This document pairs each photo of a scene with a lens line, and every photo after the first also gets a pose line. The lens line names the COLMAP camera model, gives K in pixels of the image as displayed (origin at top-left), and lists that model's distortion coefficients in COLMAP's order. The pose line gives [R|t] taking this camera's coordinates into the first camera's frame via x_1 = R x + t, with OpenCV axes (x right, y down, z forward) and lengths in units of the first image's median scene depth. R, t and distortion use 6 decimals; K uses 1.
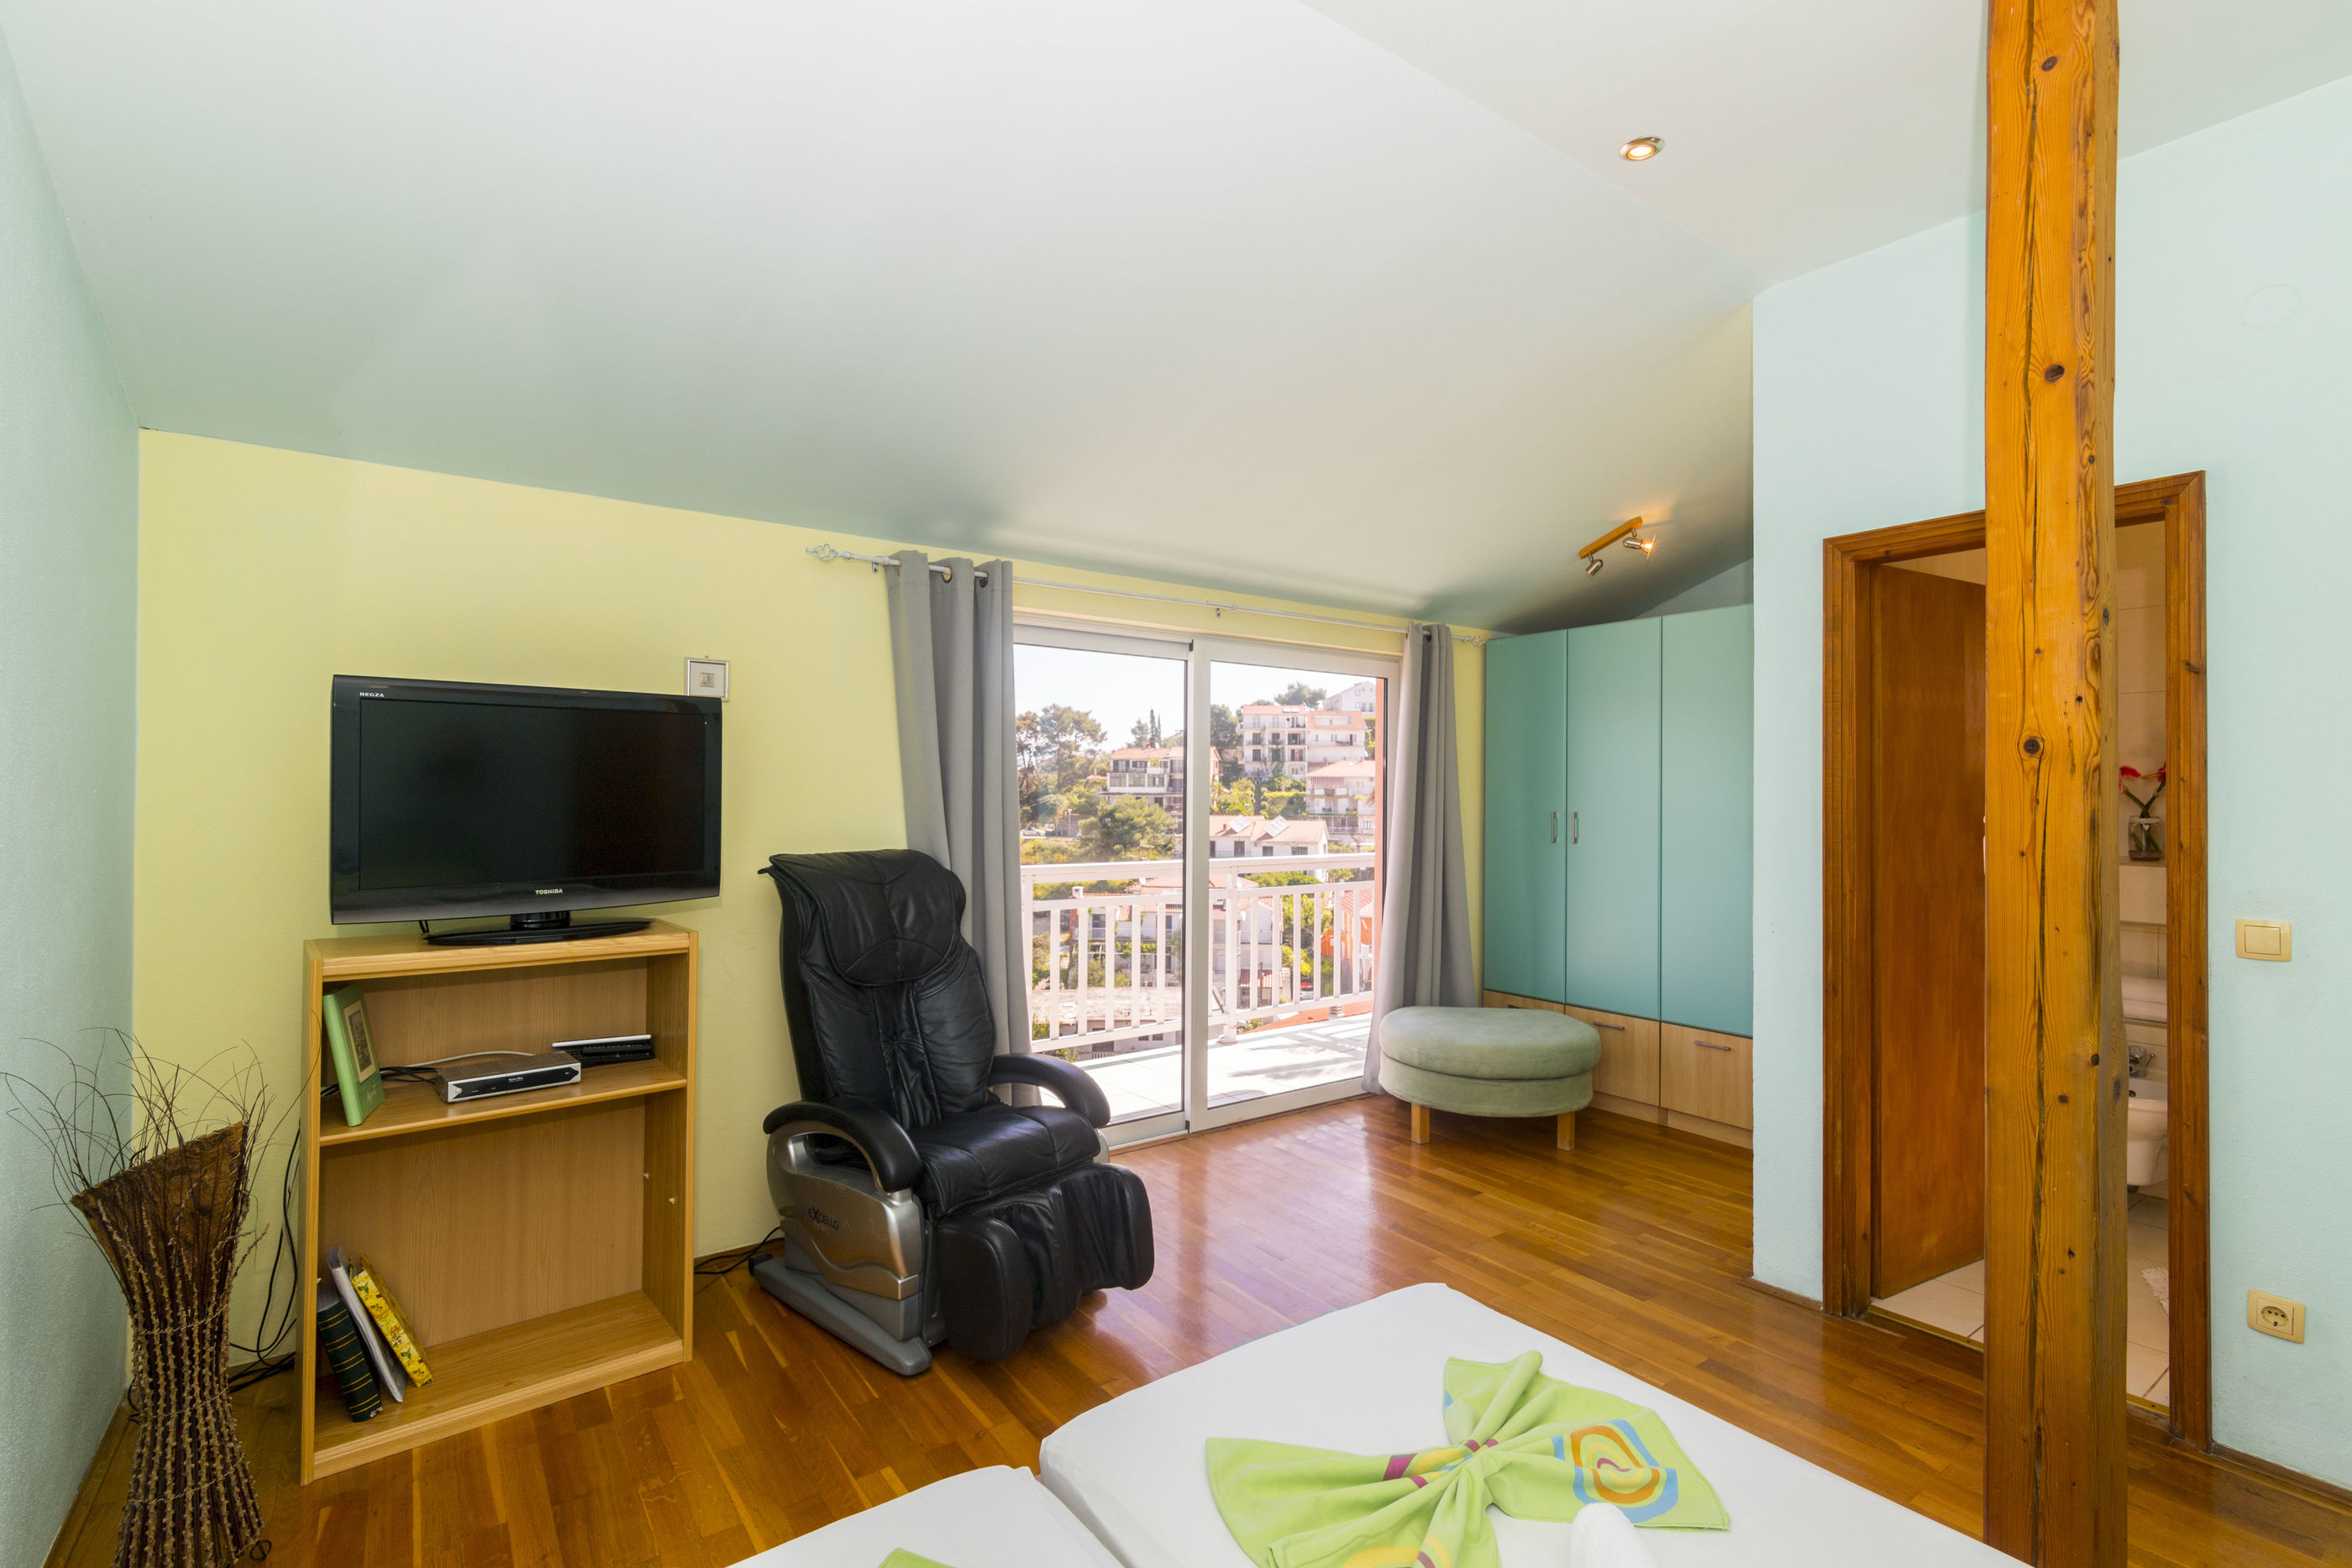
lens RADIAL K [[1054.6, 0, 1165.3], [0, 1054.6, 789.8], [0, 0, 1]] dist [0.040914, 0.000028]
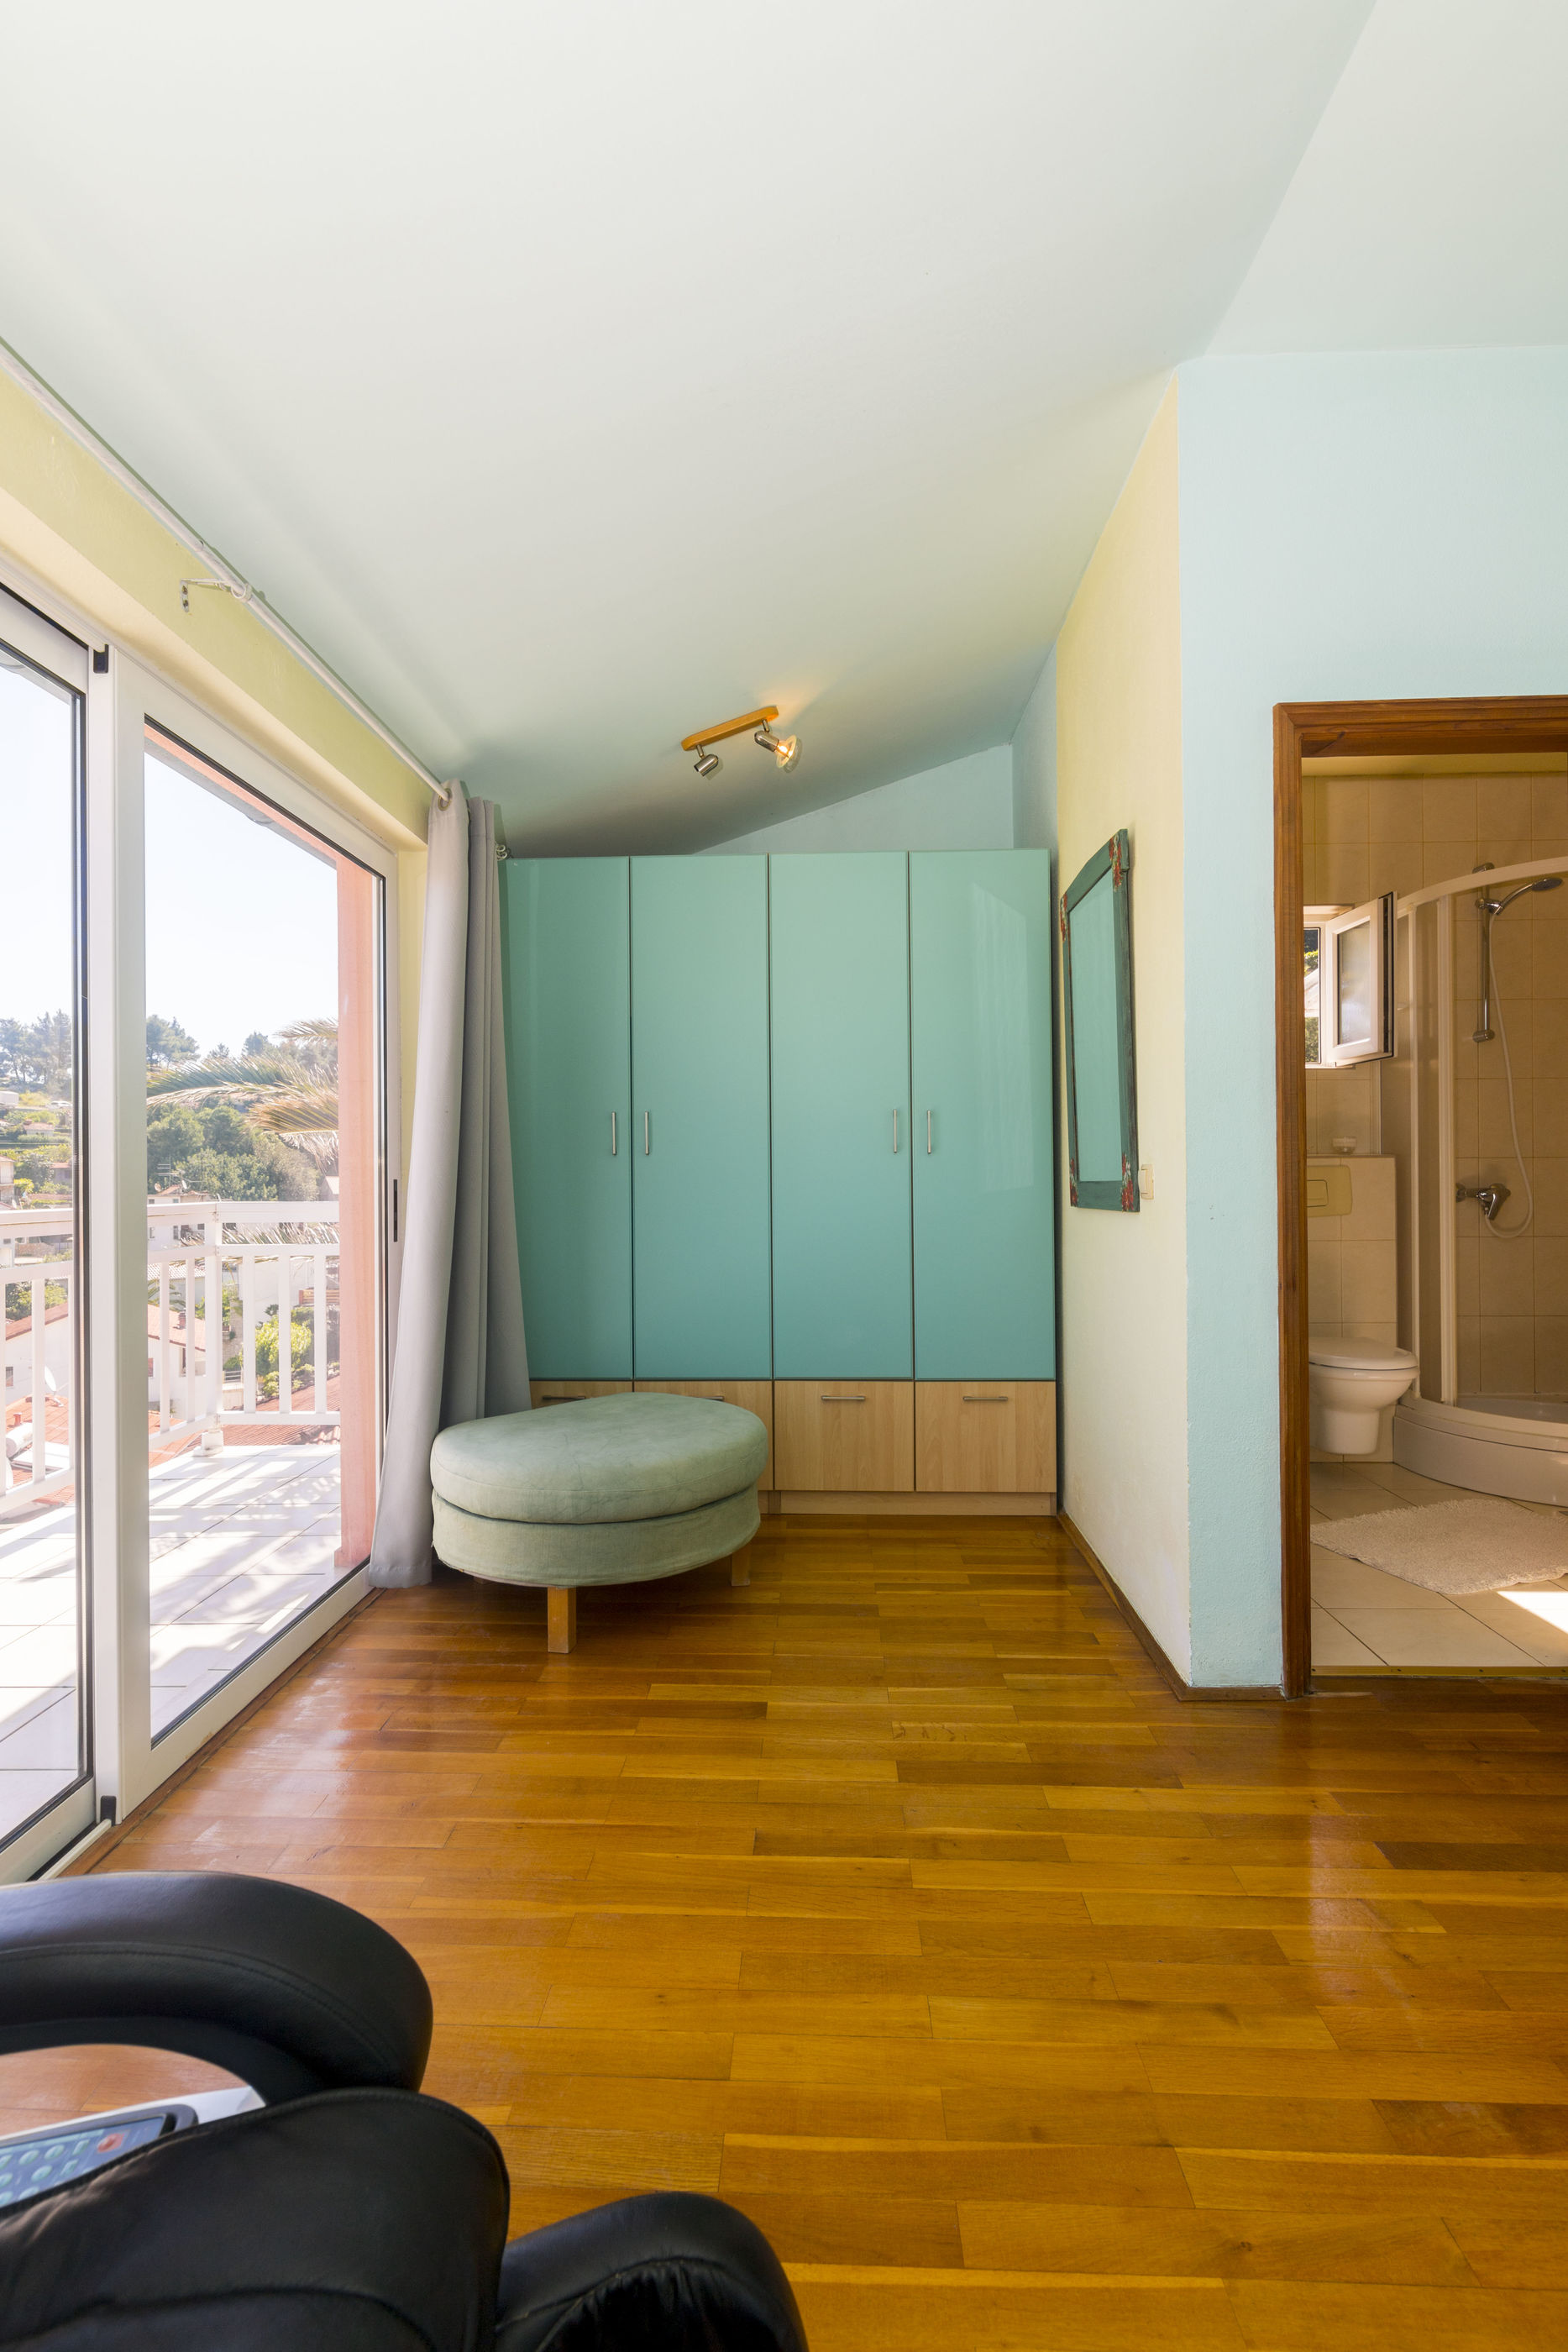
lens RADIAL K [[1082.4, 0, 784.0], [0, 1082.4, 1176.0], [0, 0, 1]] dist [0.001754, -0.000186]
pose [[0.624559, -0.008274, 0.780934, -0.147159], [0.005999, 0.999965, 0.005796, 0.068787], [-0.780955, 0.001065, 0.624586, 0.533417]]
